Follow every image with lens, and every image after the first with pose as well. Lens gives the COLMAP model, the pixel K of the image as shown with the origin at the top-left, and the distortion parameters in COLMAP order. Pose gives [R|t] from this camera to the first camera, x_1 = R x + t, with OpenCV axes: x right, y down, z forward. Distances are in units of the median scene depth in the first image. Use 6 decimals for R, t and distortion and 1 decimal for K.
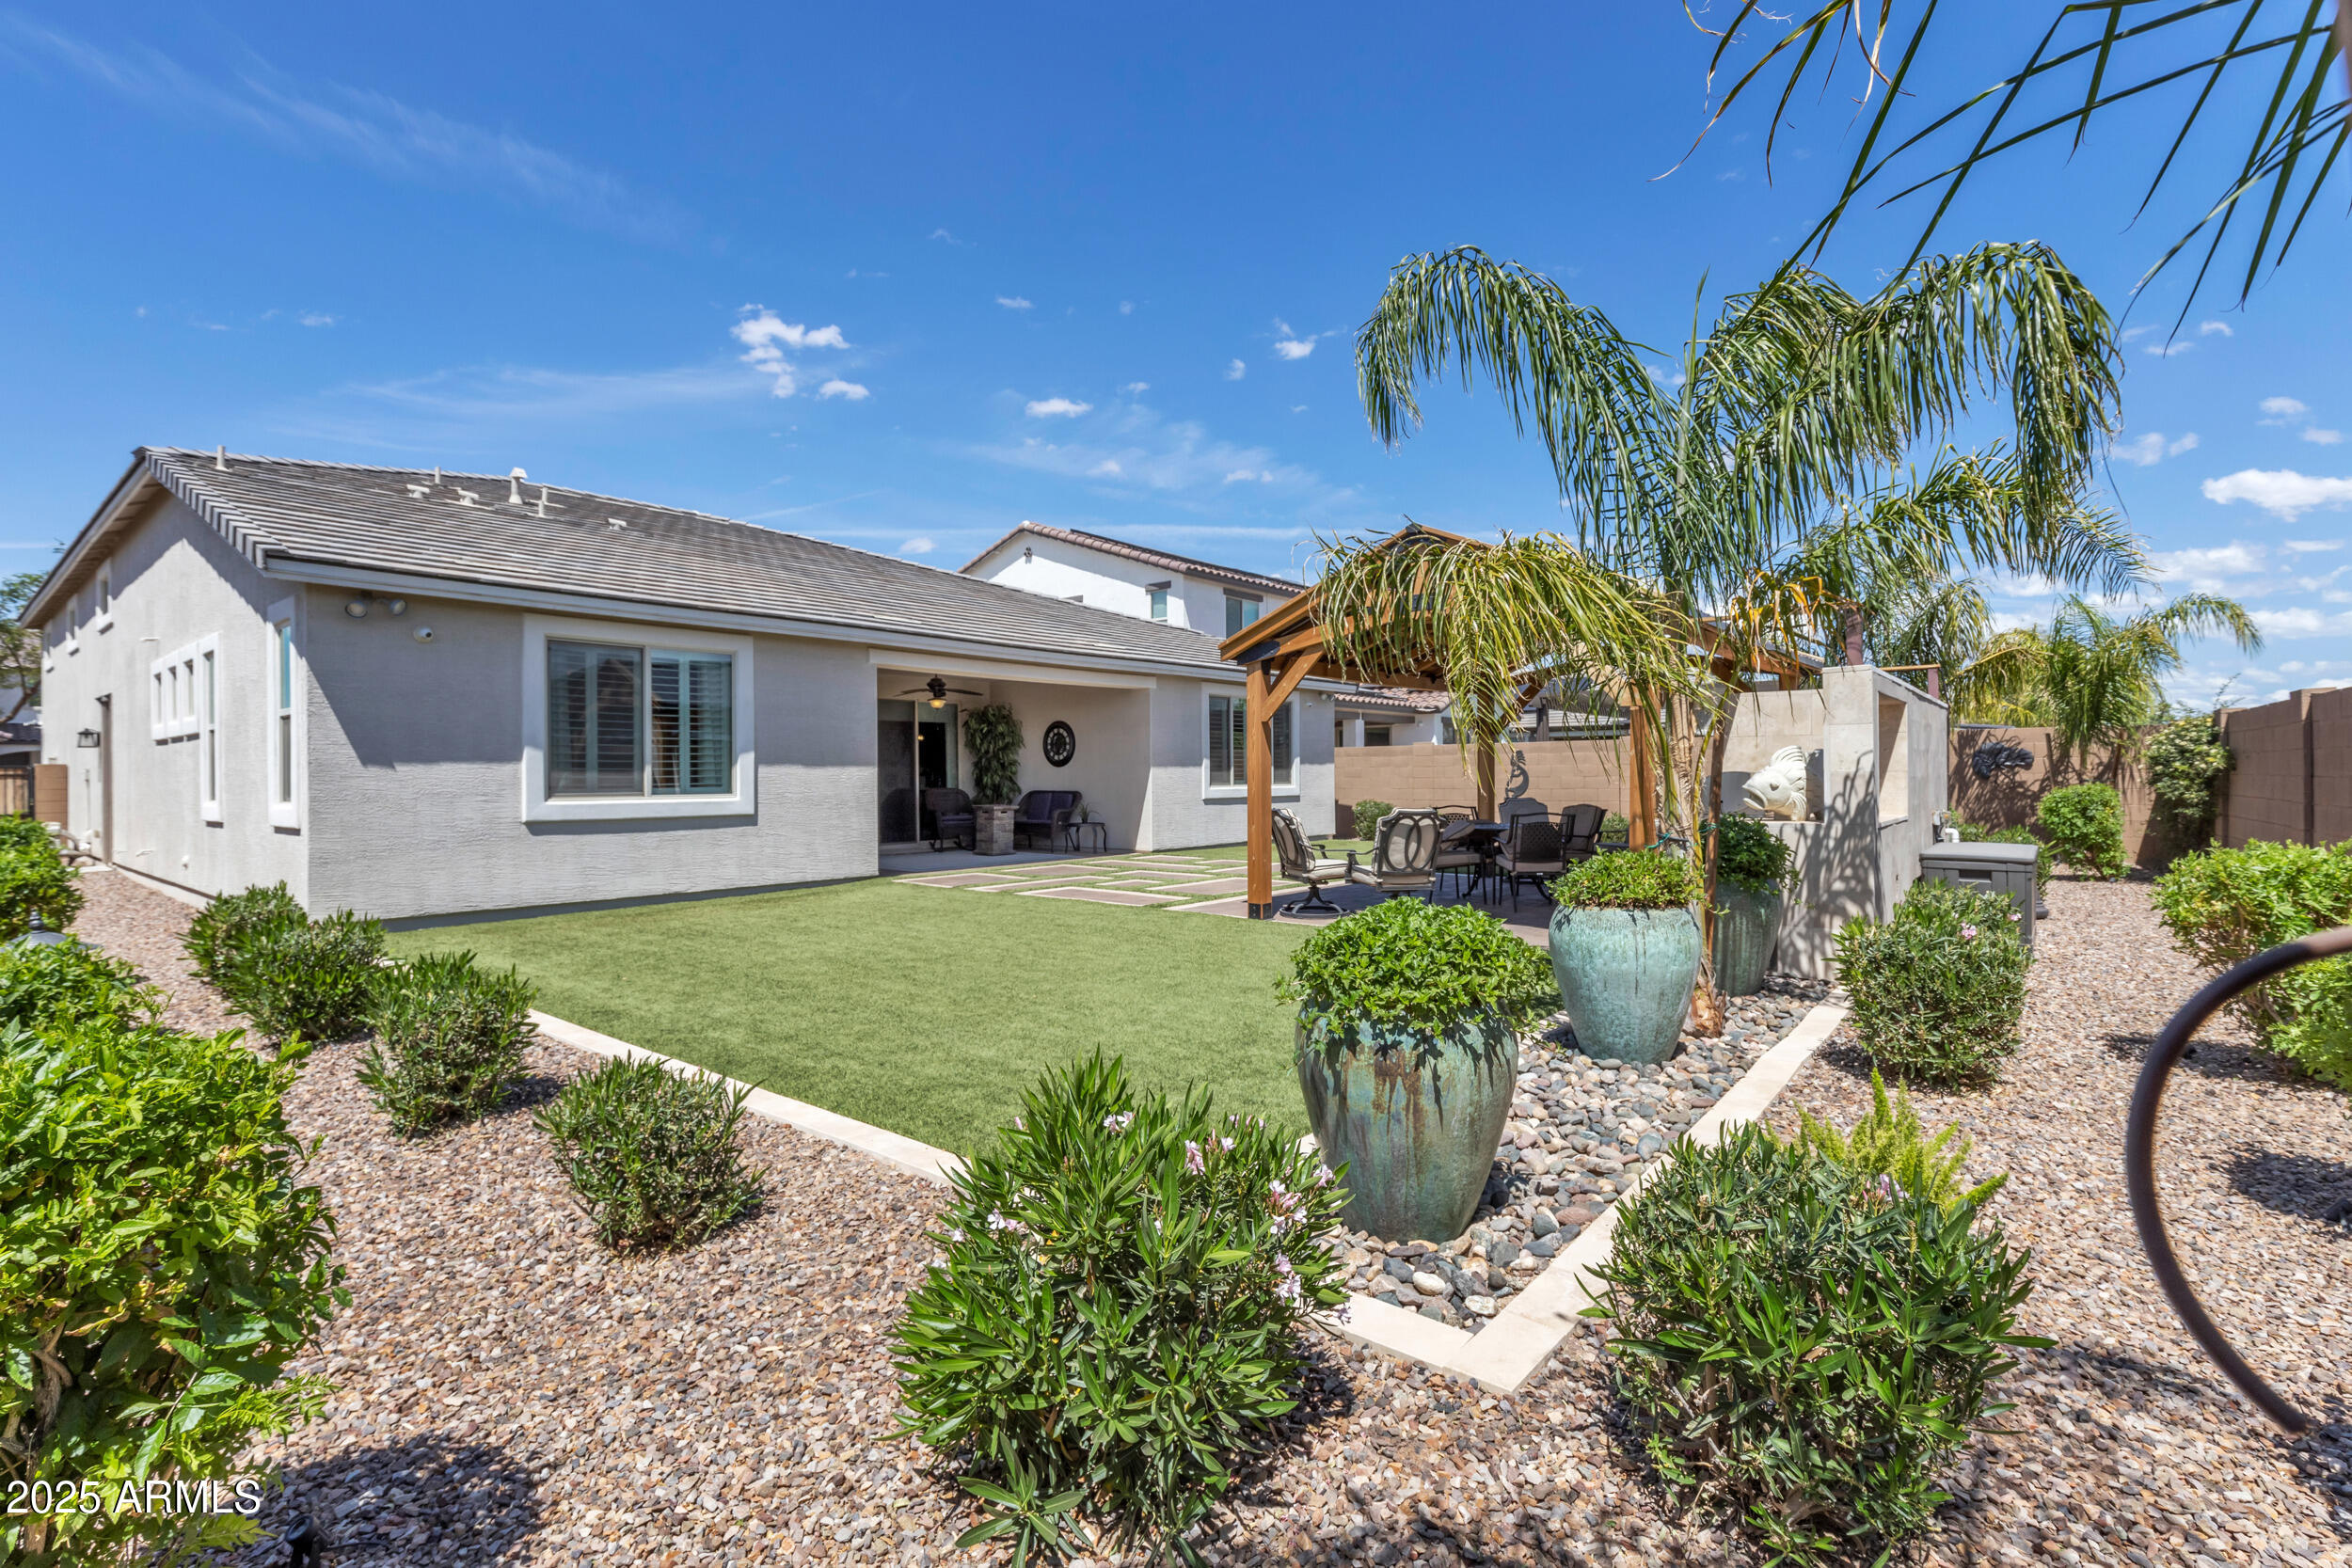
lens RADIAL K [[1079.5, 0, 1177.4], [0, 1079.5, 748.7], [0, 0, 1]] dist [-0.001284, -0.000181]
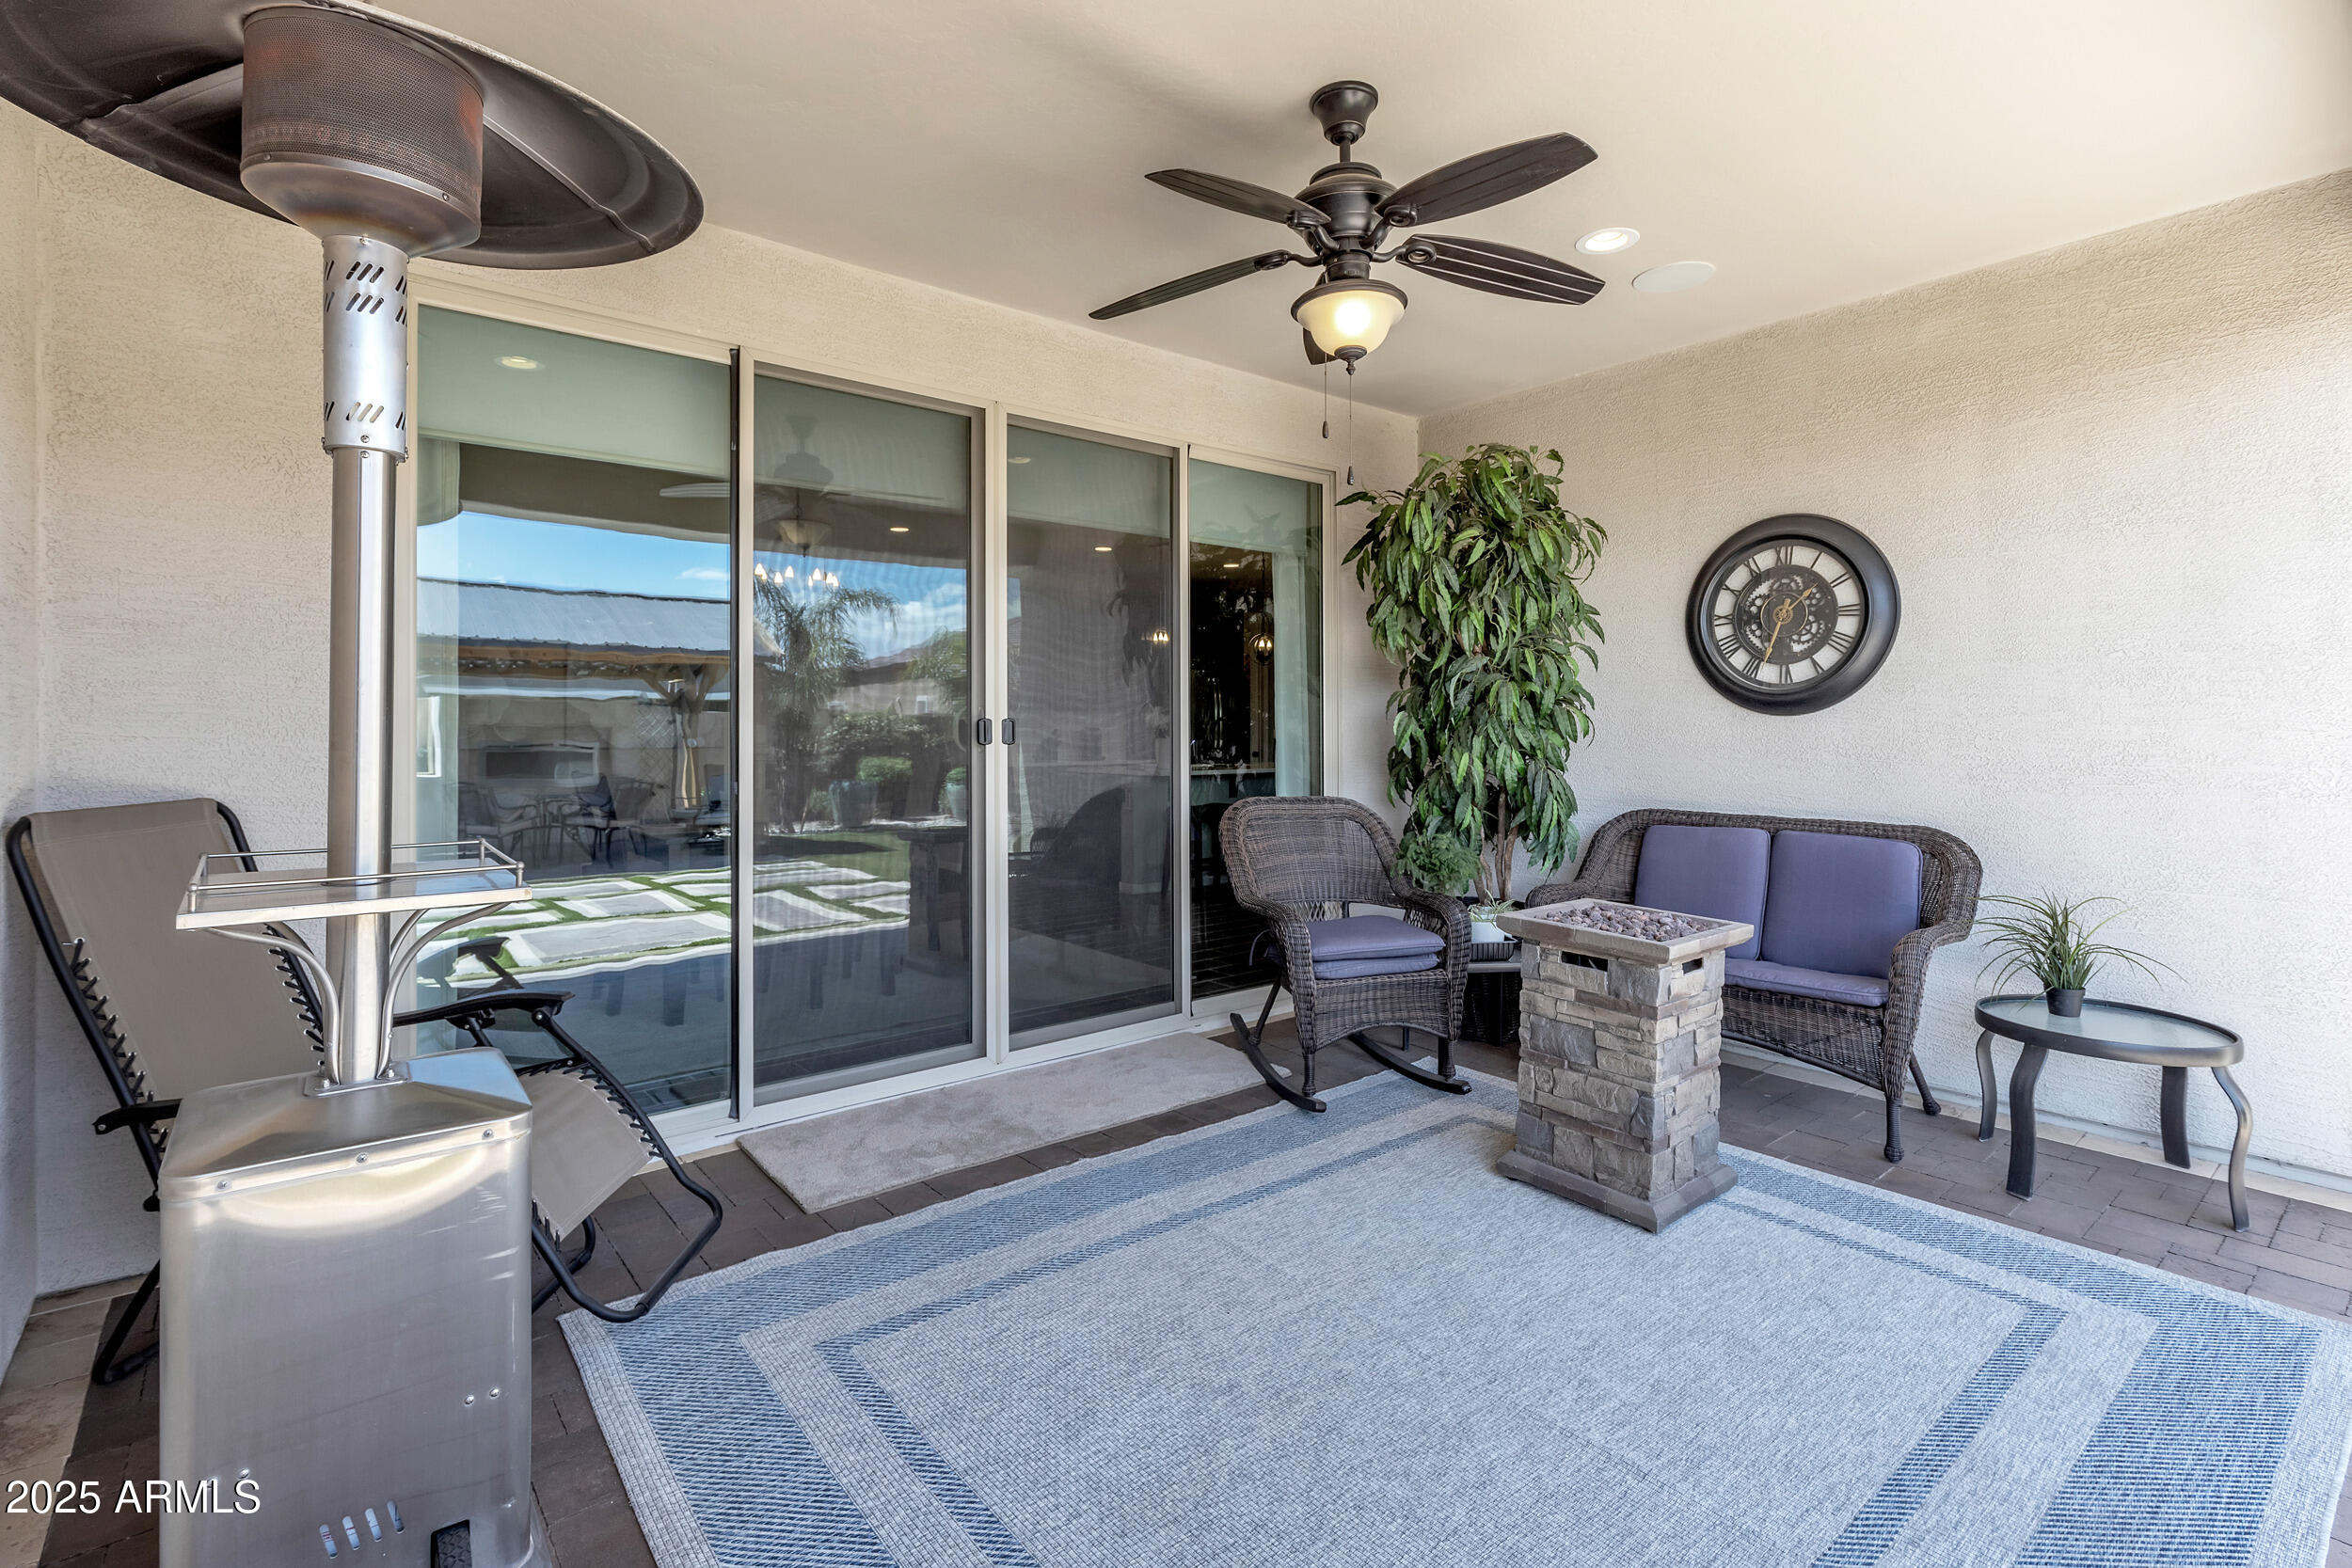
lens RADIAL K [[1079.5, 0, 1177.4], [0, 1079.5, 748.7], [0, 0, 1]] dist [-0.001284, -0.000181]
pose [[0.978463, 0.010830, -0.206138, -0.185786], [-0.005247, 0.999605, 0.027610, 0.018283], [0.206356, -0.025934, 0.978133, 0.738412]]
